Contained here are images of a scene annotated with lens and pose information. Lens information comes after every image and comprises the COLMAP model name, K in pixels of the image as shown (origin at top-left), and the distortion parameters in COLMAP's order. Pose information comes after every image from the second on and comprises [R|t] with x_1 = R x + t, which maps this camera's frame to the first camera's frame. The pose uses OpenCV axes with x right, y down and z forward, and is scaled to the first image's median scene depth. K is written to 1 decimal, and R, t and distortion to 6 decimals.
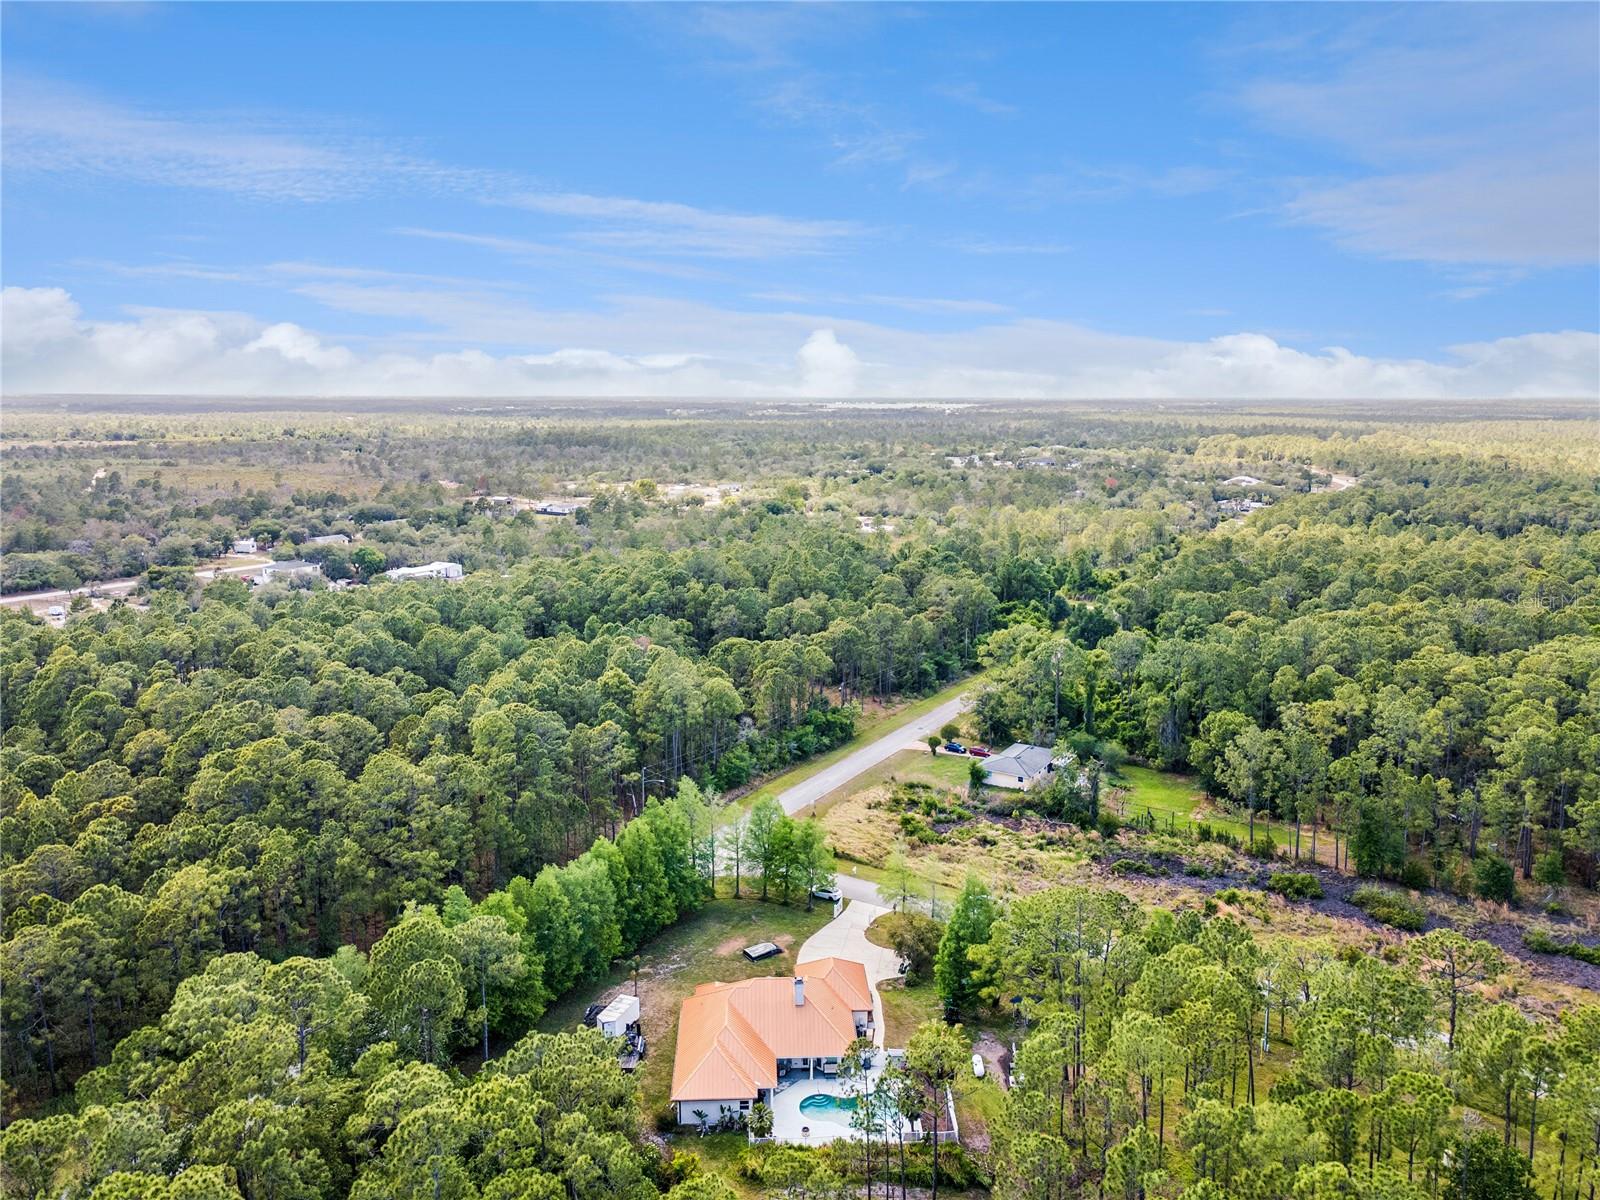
lens RADIAL K [[1170.8, 0, 800.0], [0, 1170.8, 600.0], [0, 0, 1]] dist [0.015234, 0.053924]
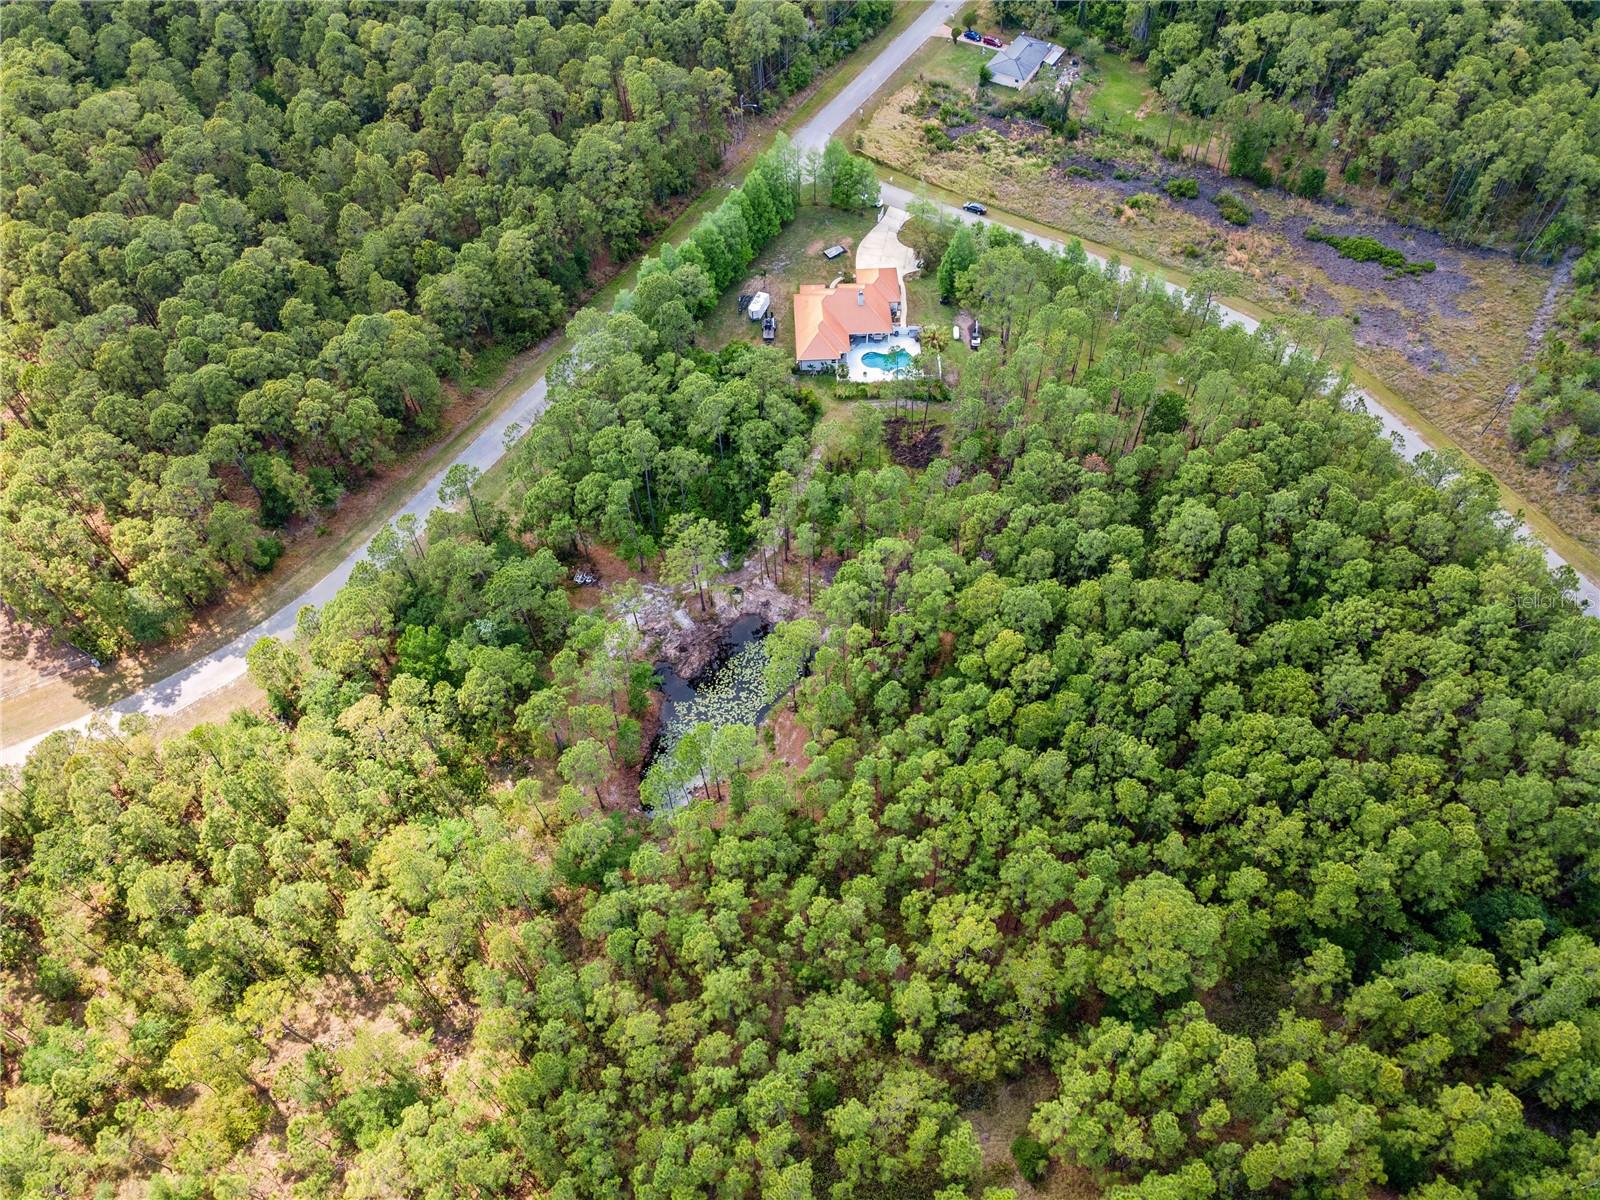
lens RADIAL K [[1170.8, 0, 800.0], [0, 1170.8, 600.0], [0, 0, 1]] dist [0.015234, 0.053924]
pose [[0.999926, -0.003129, -0.011765, -0.056126], [0.010400, 0.721916, 0.691903, -0.437893], [0.006328, -0.691974, 0.721895, -0.473850]]
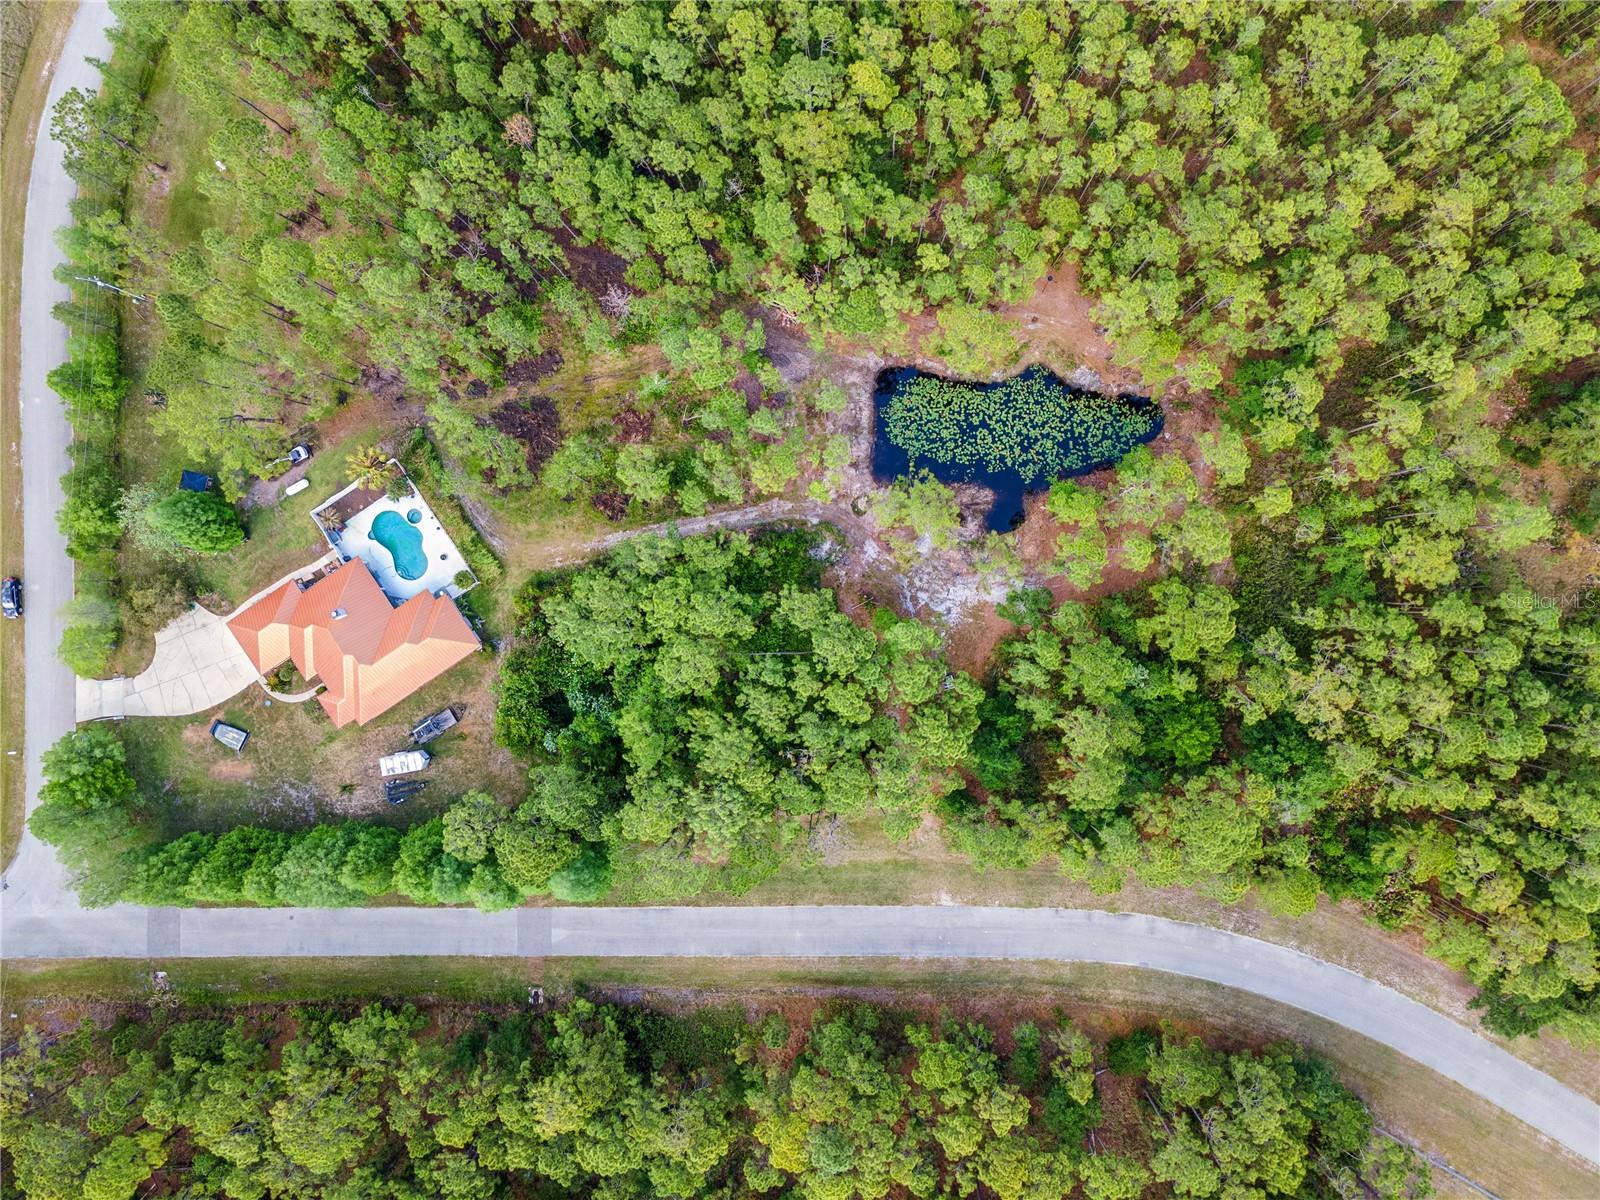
lens RADIAL K [[1170.8, 0, 800.0], [0, 1170.8, 600.0], [0, 0, 1]] dist [0.015234, 0.053924]
pose [[-0.521340, -0.853039, 0.022993, -0.194813], [0.177658, -0.082144, 0.980658, -0.562215], [-0.834651, 0.515341, 0.194374, 0.277497]]
